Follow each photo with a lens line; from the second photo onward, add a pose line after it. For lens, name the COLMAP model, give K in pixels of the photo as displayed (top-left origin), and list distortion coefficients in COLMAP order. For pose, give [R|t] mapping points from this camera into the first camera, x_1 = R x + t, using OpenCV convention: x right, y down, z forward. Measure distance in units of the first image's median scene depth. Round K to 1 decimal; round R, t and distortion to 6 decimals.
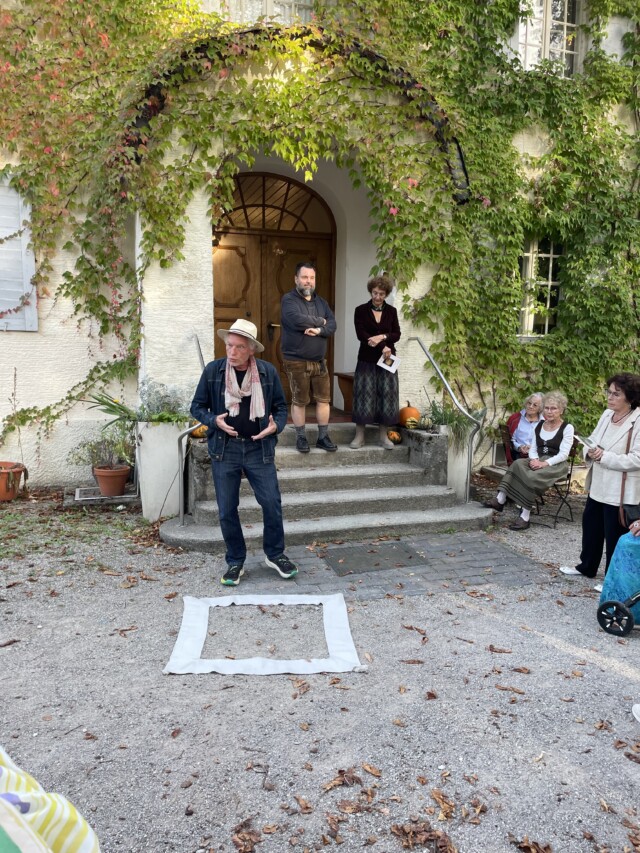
lens RADIAL K [[643.6, 0, 323.8], [0, 643.6, 432.1], [0, 0, 1]] dist [0.067760, -0.082577]
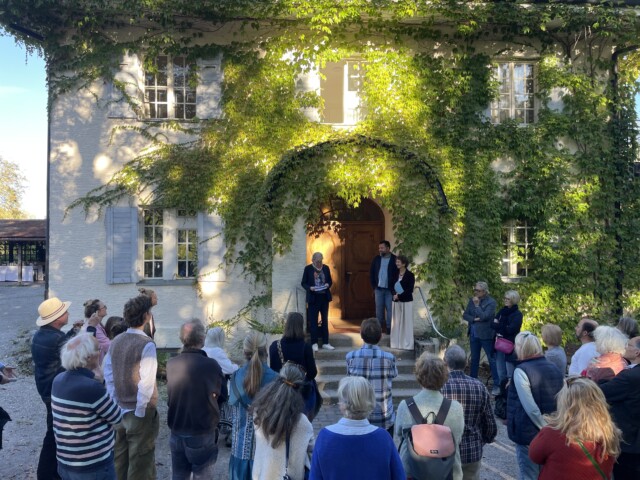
lens RADIAL K [[482.9, 0, 315.5], [0, 482.9, 234.1], [0, 0, 1]] dist [0.067760, -0.082577]
pose [[0.966317, -0.020418, -0.256544, 0.199658], [-0.022440, 0.986366, -0.163027, -0.060246], [0.256375, 0.163293, 0.952684, -0.347939]]
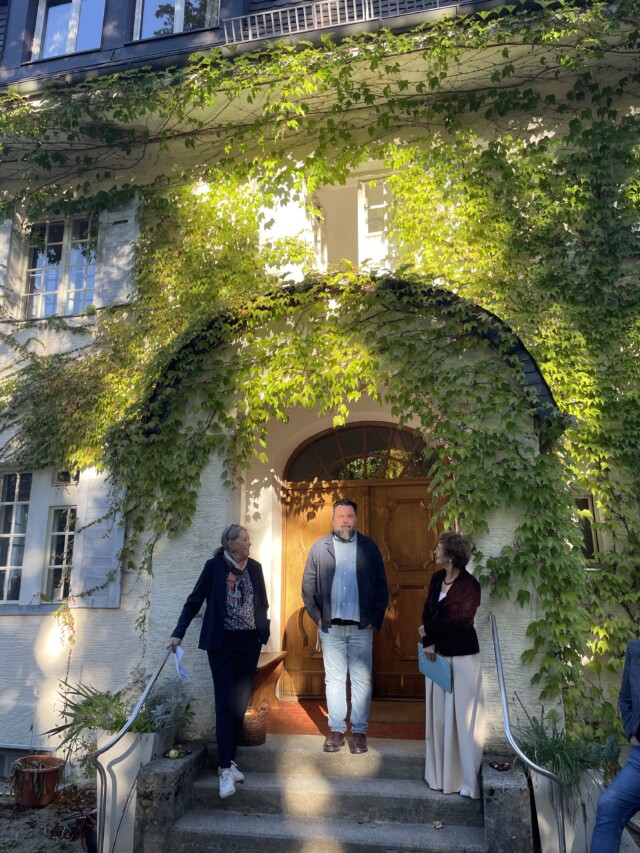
lens RADIAL K [[643.6, 0, 325.3], [0, 643.6, 420.7], [0, 0, 1]] dist [0.067760, -0.082577]
pose [[0.861281, -0.145755, -0.486776, 0.331332], [-0.051738, 0.927842, -0.369366, -0.068985], [0.505489, 0.343313, 0.791592, 0.276896]]
